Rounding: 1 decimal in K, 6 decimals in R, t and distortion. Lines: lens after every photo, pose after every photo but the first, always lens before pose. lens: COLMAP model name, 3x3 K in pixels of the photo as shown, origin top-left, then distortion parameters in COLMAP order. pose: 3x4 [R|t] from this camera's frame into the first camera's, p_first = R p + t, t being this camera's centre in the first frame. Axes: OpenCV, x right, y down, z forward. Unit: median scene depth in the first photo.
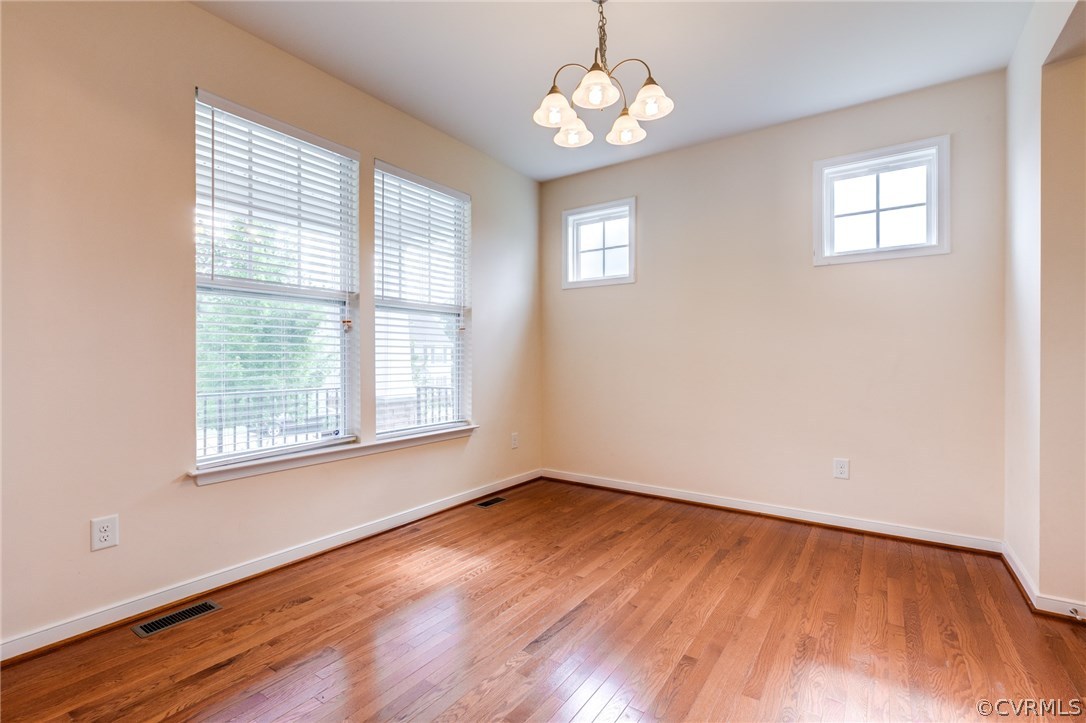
lens RADIAL K [[493.4, 0, 541.8], [0, 493.4, 356.6], [0, 0, 1]] dist [0.009397, 0.001172]
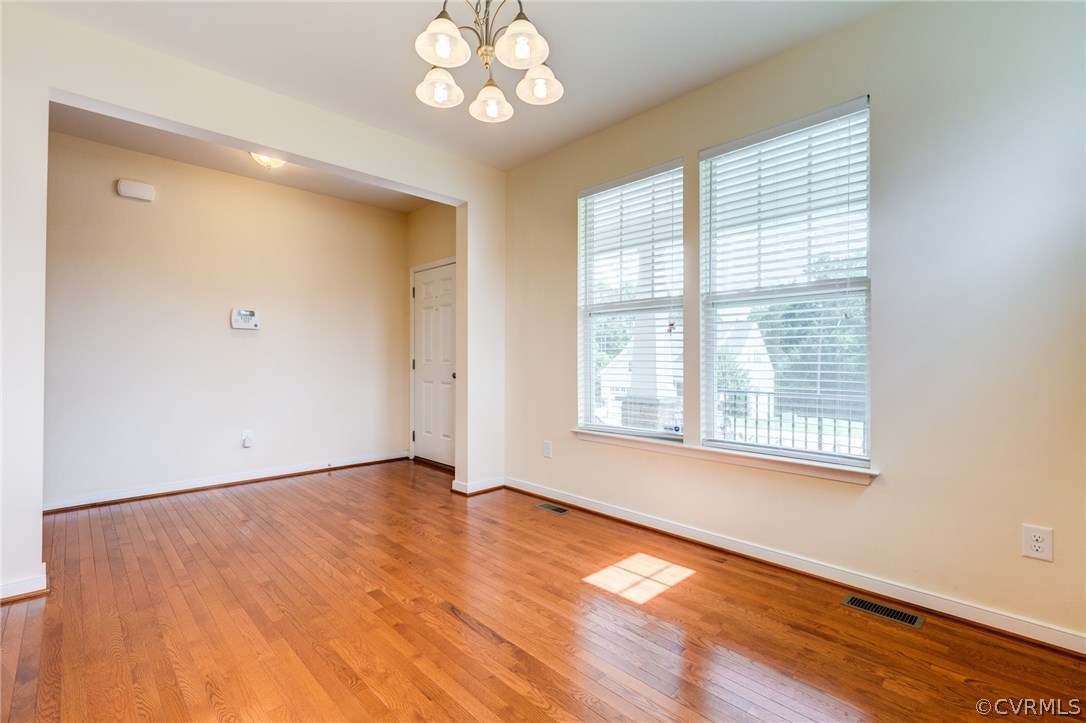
lens RADIAL K [[493.4, 0, 539.7], [0, 493.4, 362.4], [0, 0, 1]] dist [0.009397, 0.001172]
pose [[-0.198587, 0.015465, -0.979961, 0.697808], [0.011488, 0.999844, 0.013451, -0.009472], [0.980016, -0.008586, -0.198733, 0.929407]]
